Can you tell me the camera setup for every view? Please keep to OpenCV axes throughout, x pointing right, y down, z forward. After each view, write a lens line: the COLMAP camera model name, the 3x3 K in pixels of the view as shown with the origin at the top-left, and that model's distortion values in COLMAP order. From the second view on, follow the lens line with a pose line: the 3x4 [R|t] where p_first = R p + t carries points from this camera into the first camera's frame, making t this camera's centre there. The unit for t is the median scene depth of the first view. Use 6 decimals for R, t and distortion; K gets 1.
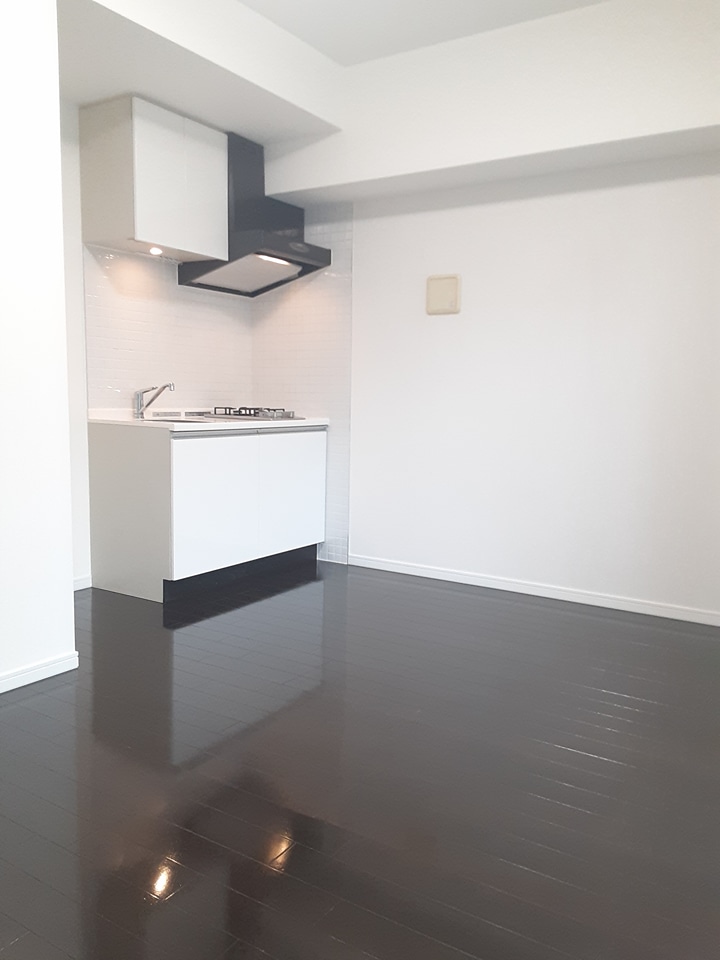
lens RADIAL K [[749.4, 0, 360.0], [0, 749.4, 480.0], [0, 0, 1]] dist [0.002466, 0.000477]
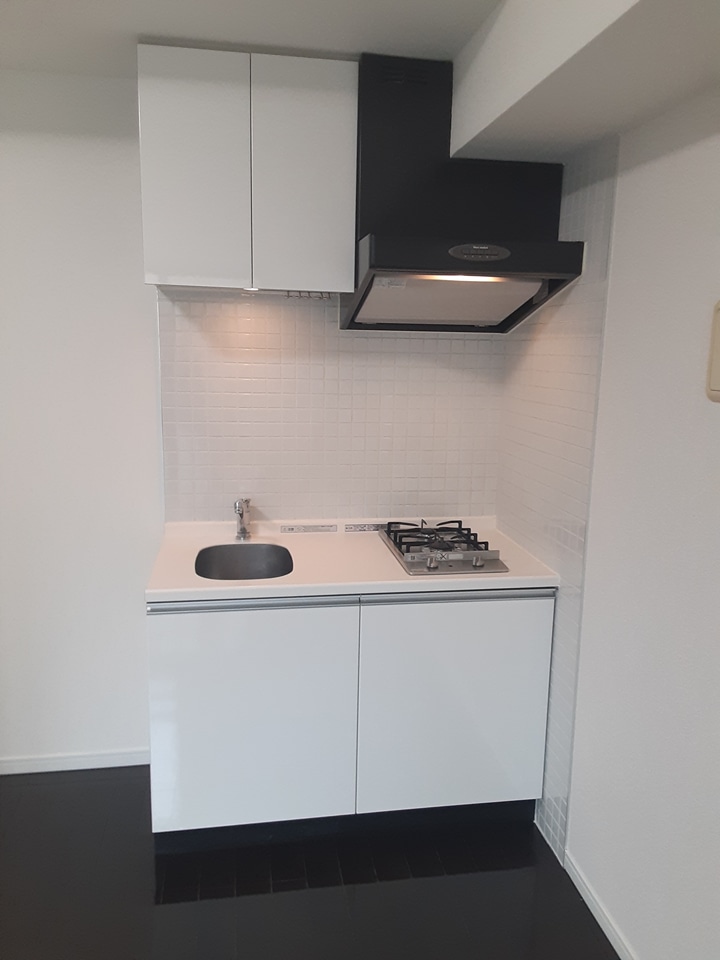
lens RADIAL K [[763.0, 0, 360.0], [0, 763.0, 480.0], [0, 0, 1]] dist [0.069618, 0.001668]
pose [[0.684669, 0.120309, -0.718856, 0.242697], [-0.088449, 0.992708, 0.081899, -0.183220], [0.723467, 0.007508, 0.690318, 0.550304]]
